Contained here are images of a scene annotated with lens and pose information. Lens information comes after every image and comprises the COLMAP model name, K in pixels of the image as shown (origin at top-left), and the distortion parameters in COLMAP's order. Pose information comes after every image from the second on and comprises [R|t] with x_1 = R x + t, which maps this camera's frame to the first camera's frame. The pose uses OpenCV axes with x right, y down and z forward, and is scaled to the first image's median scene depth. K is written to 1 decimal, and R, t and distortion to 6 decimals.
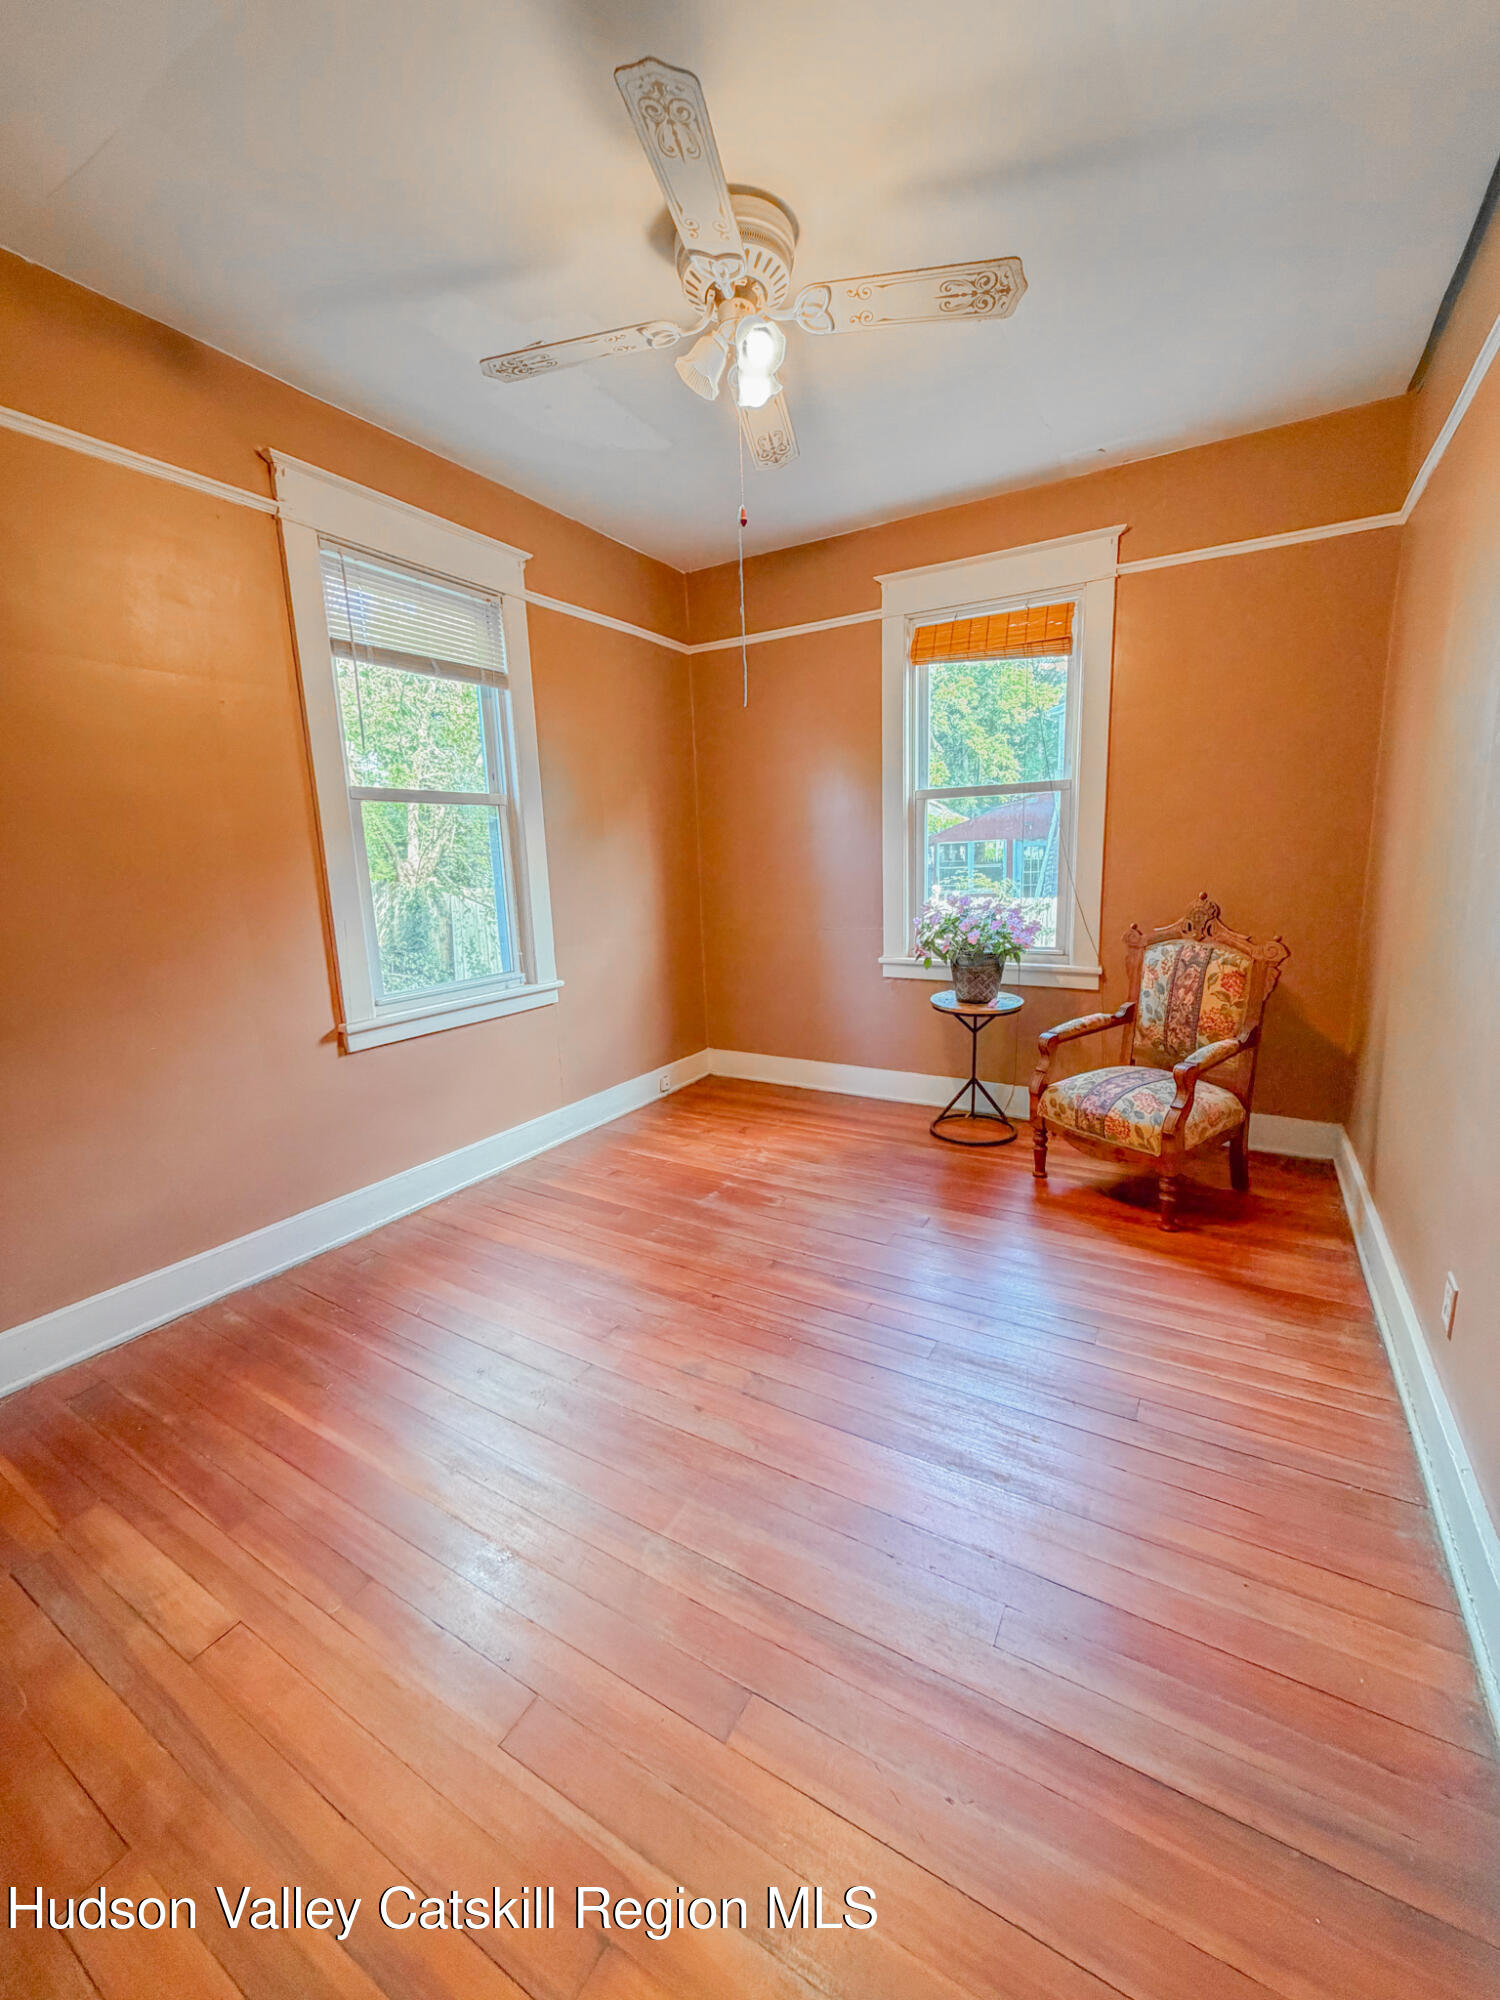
lens RADIAL K [[800.3, 0, 756.4], [0, 800.3, 999.3], [0, 0, 1]] dist [0.004678, 0.000623]
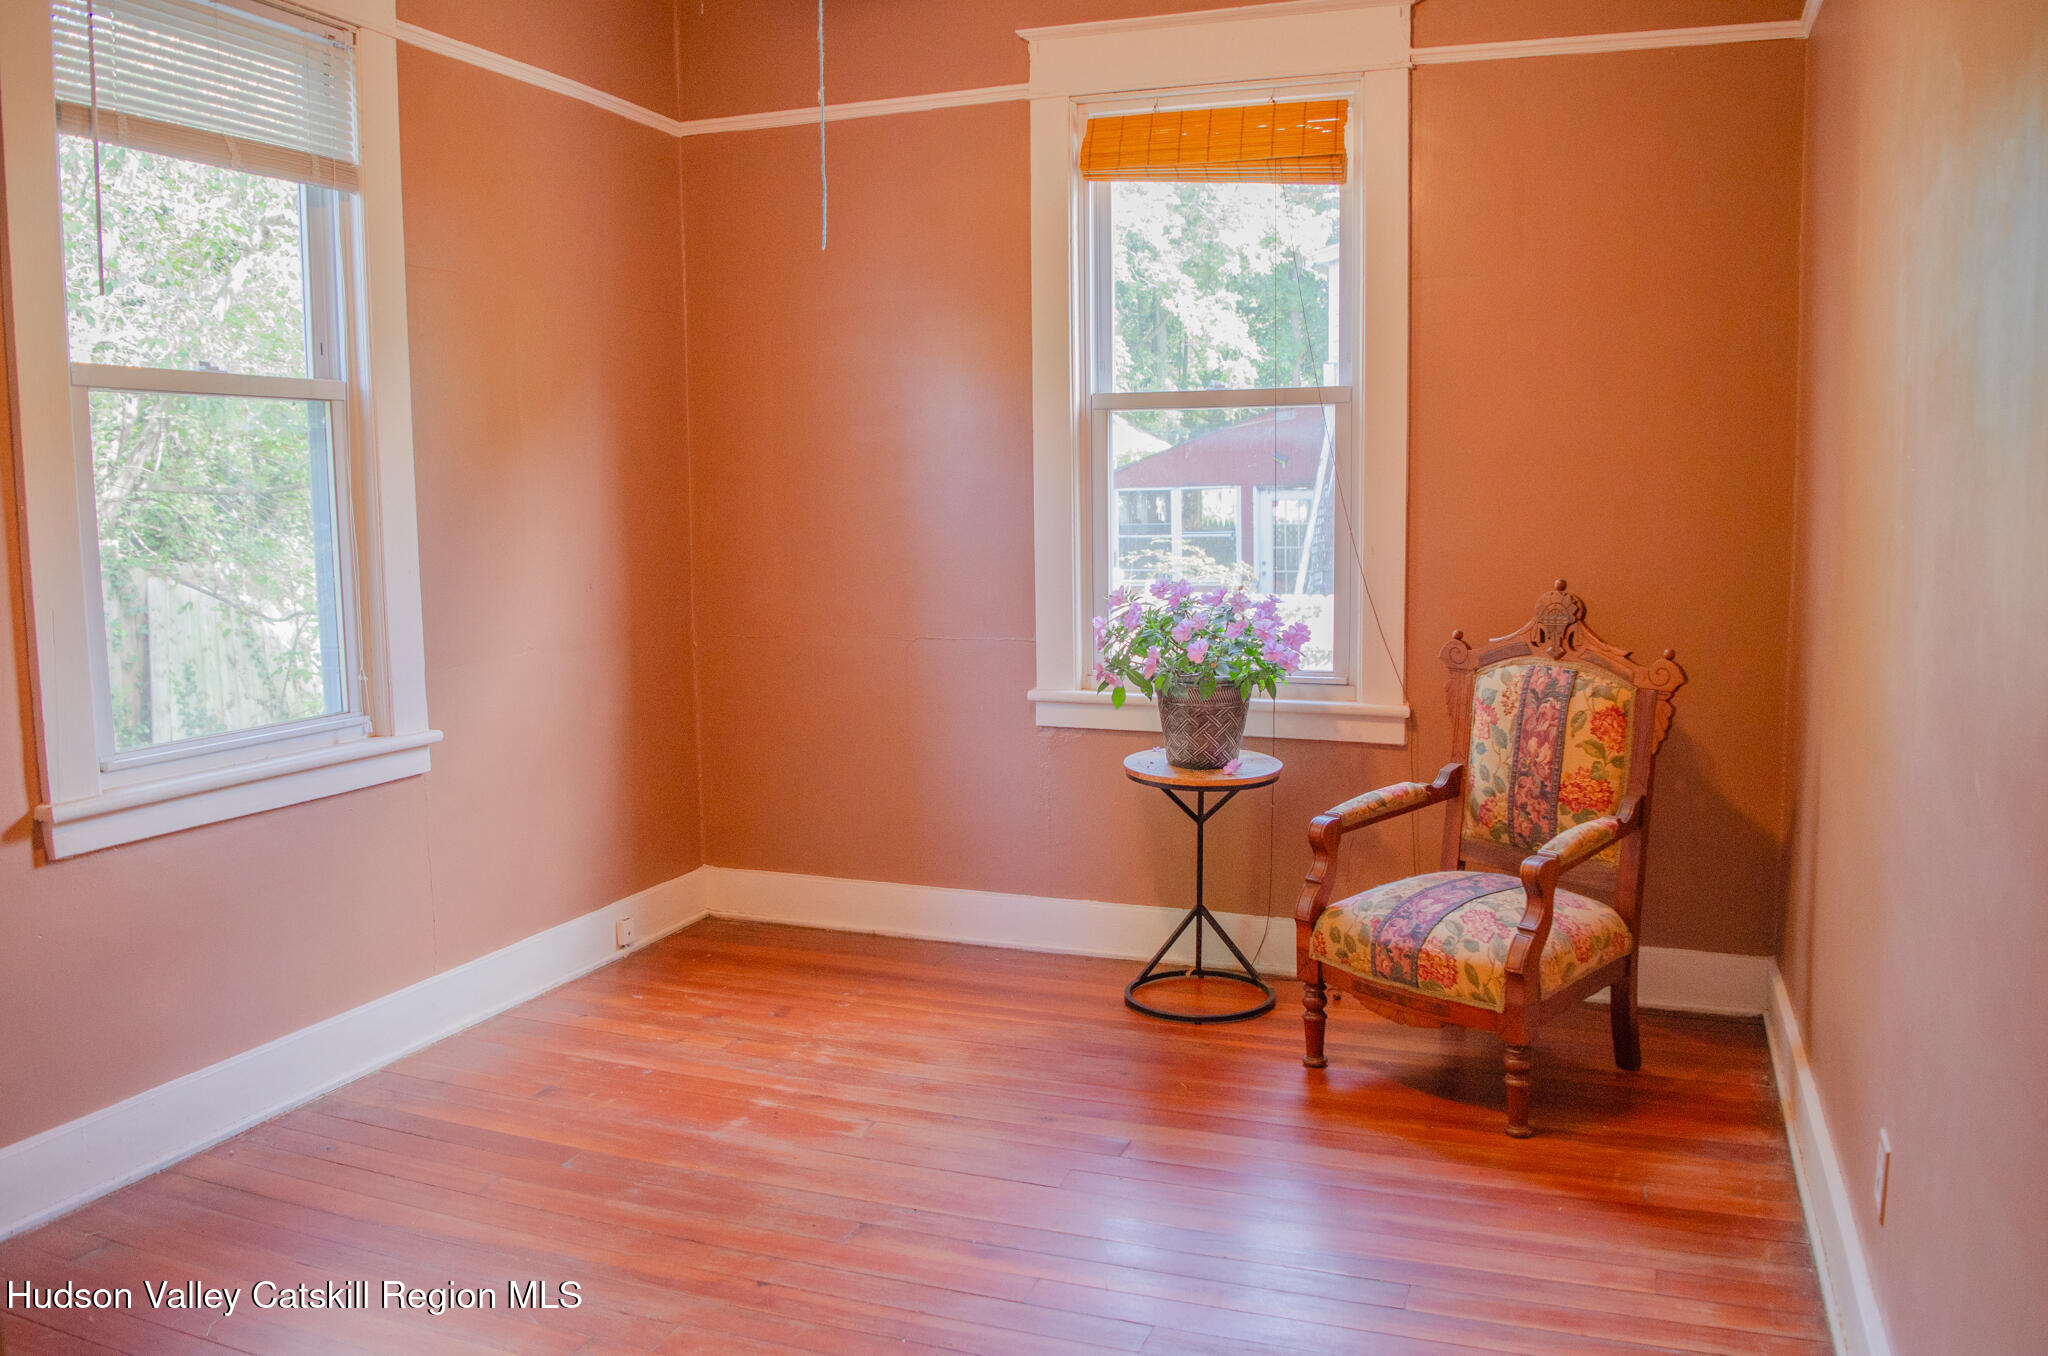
lens RADIAL K [[1617.0, 0, 1034.2], [0, 1617.0, 699.9], [0, 0, 1]] dist [-0.095934, 0.030743]
pose [[0.984886, 0.001227, 0.173197, -0.044732], [0.009211, 0.998189, -0.059446, 0.025368], [-0.172957, 0.060143, 0.983091, -0.114476]]
